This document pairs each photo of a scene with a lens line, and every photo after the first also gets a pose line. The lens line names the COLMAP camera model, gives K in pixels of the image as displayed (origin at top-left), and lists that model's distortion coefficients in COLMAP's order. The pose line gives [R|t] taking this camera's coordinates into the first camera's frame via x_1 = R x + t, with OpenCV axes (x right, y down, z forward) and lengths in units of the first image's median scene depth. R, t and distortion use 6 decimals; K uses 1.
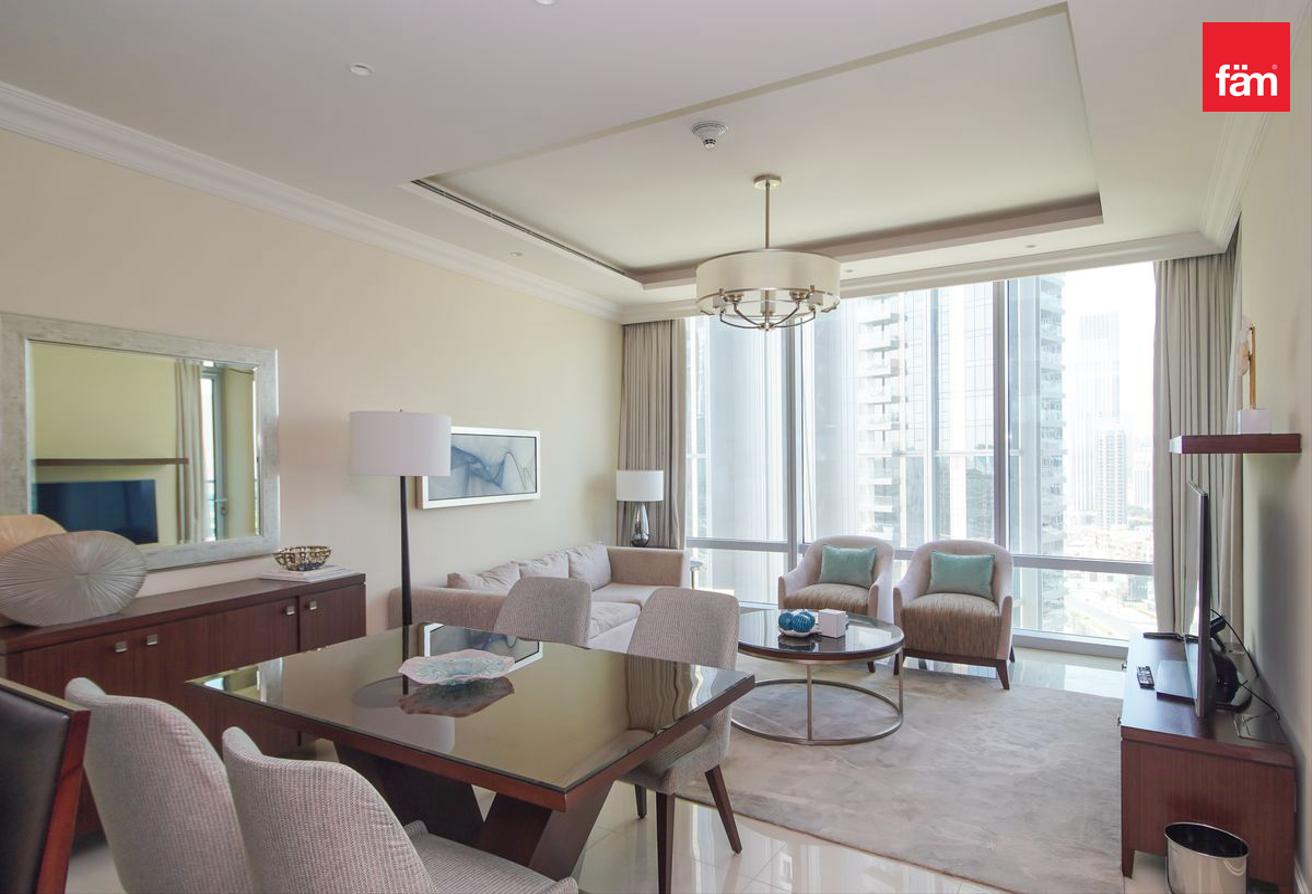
lens RADIAL K [[707.0, 0, 661.9], [0, 707.0, 462.8], [0, 0, 1]] dist [0.000500, -0.001598]
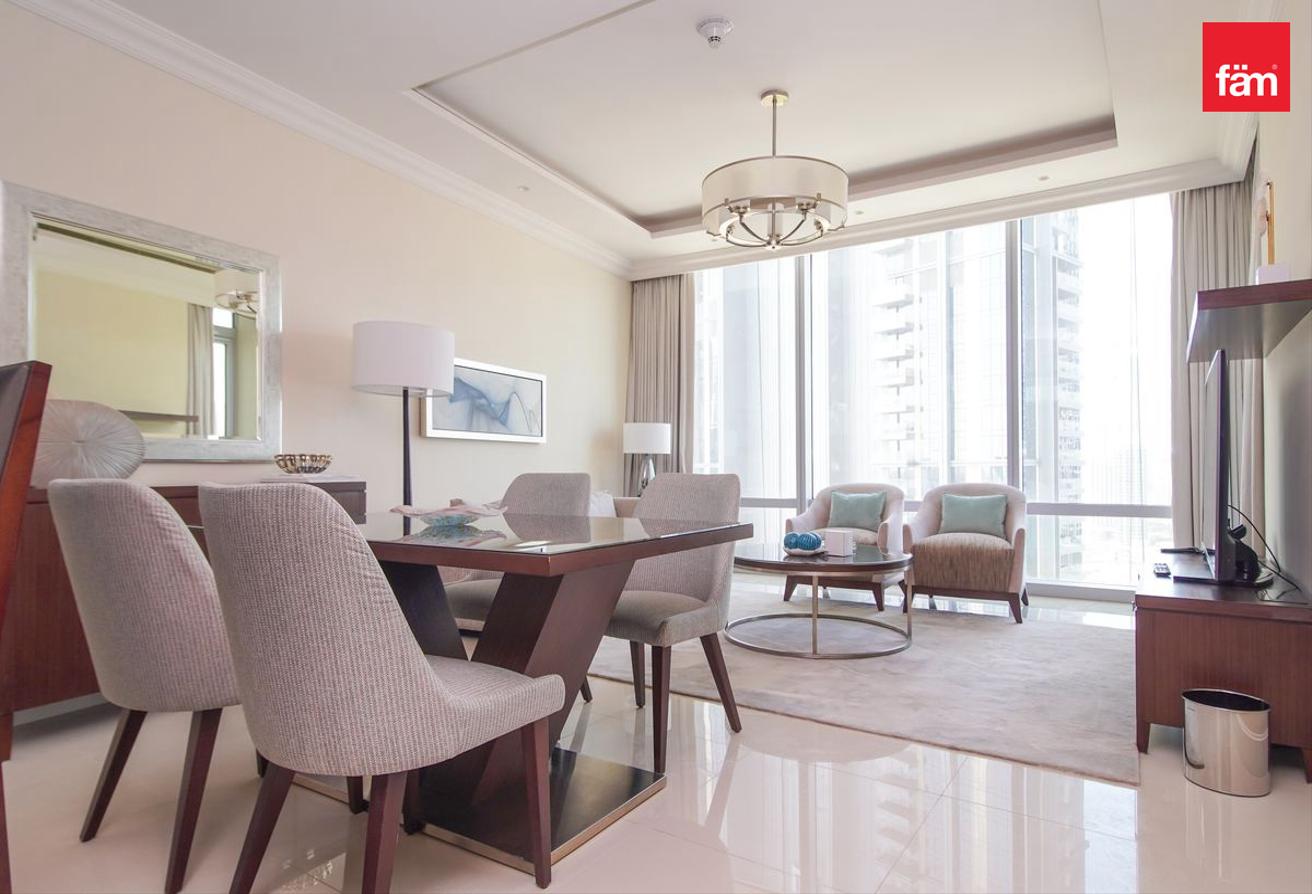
lens RADIAL K [[709.0, 0, 661.6], [0, 709.0, 461.2], [0, 0, 1]] dist [0.001390, -0.002518]
pose [[0.999808, 0.006221, -0.018576, 0.012219], [-0.006532, 0.999839, -0.016741, 0.125748], [0.018469, 0.016860, 0.999687, 0.010922]]
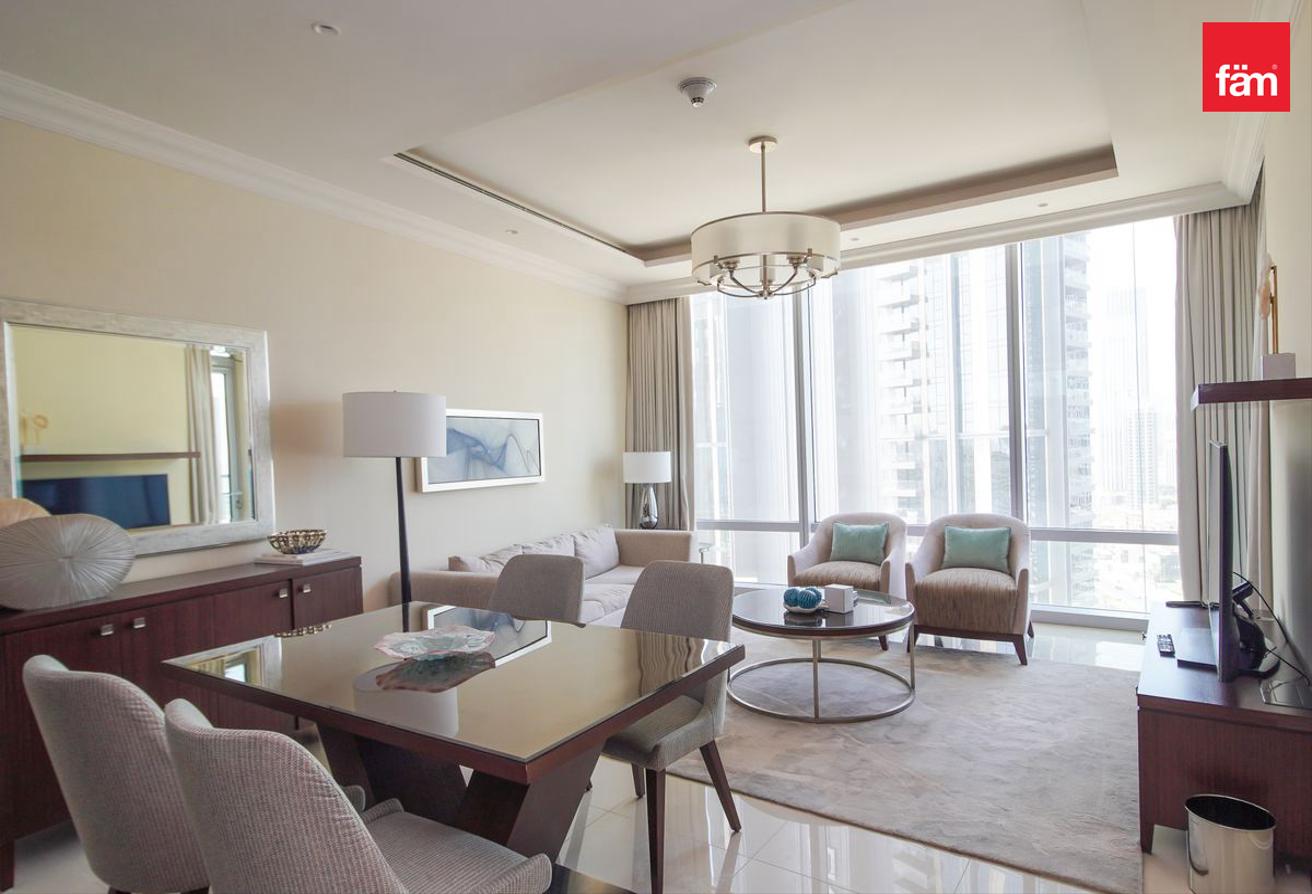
lens RADIAL K [[707.0, 0, 661.9], [0, 707.0, 462.8], [0, 0, 1]] dist [0.000500, -0.001598]
pose [[0.999273, -0.023916, -0.029687, 0.029232], [0.024332, 0.999610, 0.013727, 0.020274], [0.029348, -0.014439, 0.999465, 0.024160]]
